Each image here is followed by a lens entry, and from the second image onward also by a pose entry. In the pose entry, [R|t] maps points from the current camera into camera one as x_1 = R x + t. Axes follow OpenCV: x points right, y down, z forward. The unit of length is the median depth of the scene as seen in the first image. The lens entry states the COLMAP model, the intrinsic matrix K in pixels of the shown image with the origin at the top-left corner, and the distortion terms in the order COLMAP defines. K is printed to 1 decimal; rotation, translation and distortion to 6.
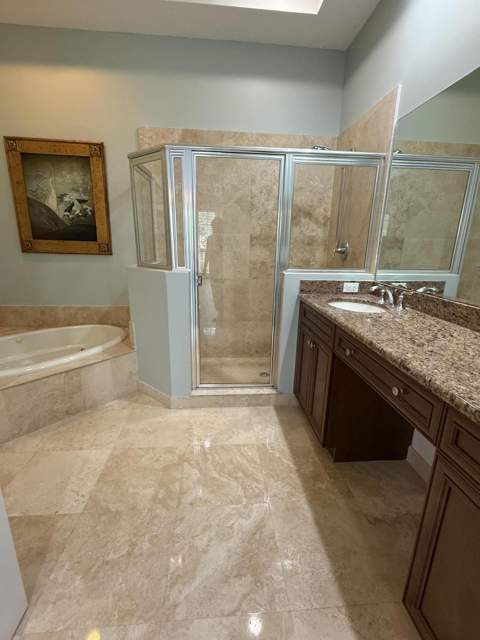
lens RADIAL K [[296.1, 0, 240.0], [0, 296.1, 320.0], [0, 0, 1]] dist [0.001310, 0.000000]
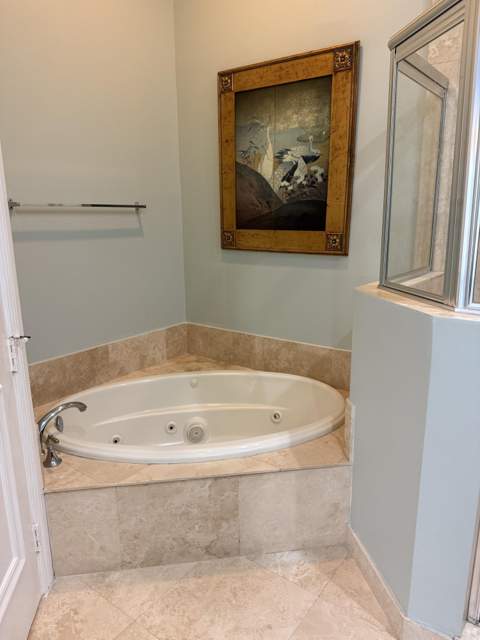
lens RADIAL K [[446.2, 0, 240.3], [0, 446.2, 331.8], [0, 0, 1]] dist [0.060113, -0.127580]
pose [[0.764904, 0.130864, -0.630711, -0.060320], [-0.148340, 0.988615, 0.025223, -0.083298], [0.626831, 0.074266, 0.775608, 0.292467]]
